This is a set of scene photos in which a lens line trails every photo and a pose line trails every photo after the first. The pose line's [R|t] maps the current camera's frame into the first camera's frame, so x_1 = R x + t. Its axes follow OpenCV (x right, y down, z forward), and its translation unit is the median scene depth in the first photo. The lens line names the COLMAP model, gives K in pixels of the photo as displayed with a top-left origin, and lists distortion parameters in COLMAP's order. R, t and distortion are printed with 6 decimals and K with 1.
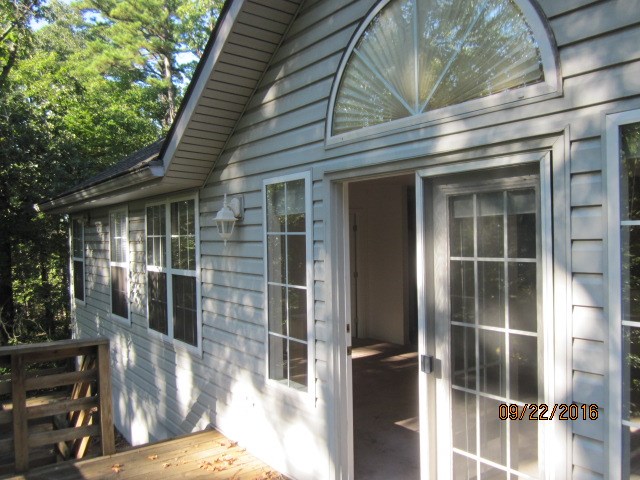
lens RADIAL K [[514.0, 0, 320.0], [0, 514.0, 240.0], [0, 0, 1]] dist [-0.056858, 0.000404]
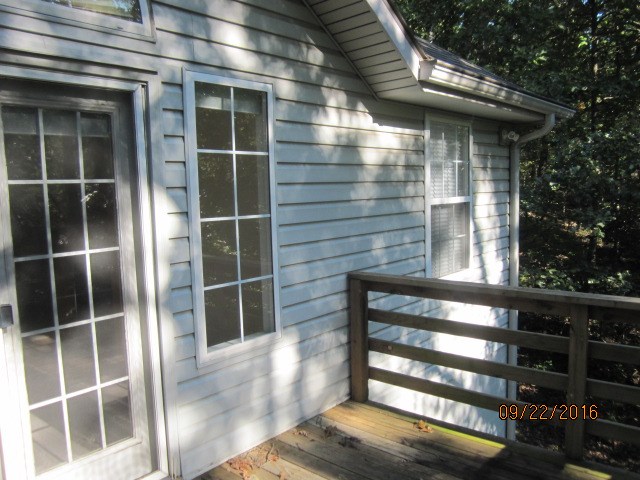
lens RADIAL K [[514.0, 0, 320.0], [0, 514.0, 240.0], [0, 0, 1]] dist [-0.056858, 0.000404]
pose [[-0.205903, -0.078723, 0.975401, -0.786469], [0.026126, 0.995961, 0.085897, 0.088811], [-0.978224, 0.043169, -0.203015, 0.834748]]
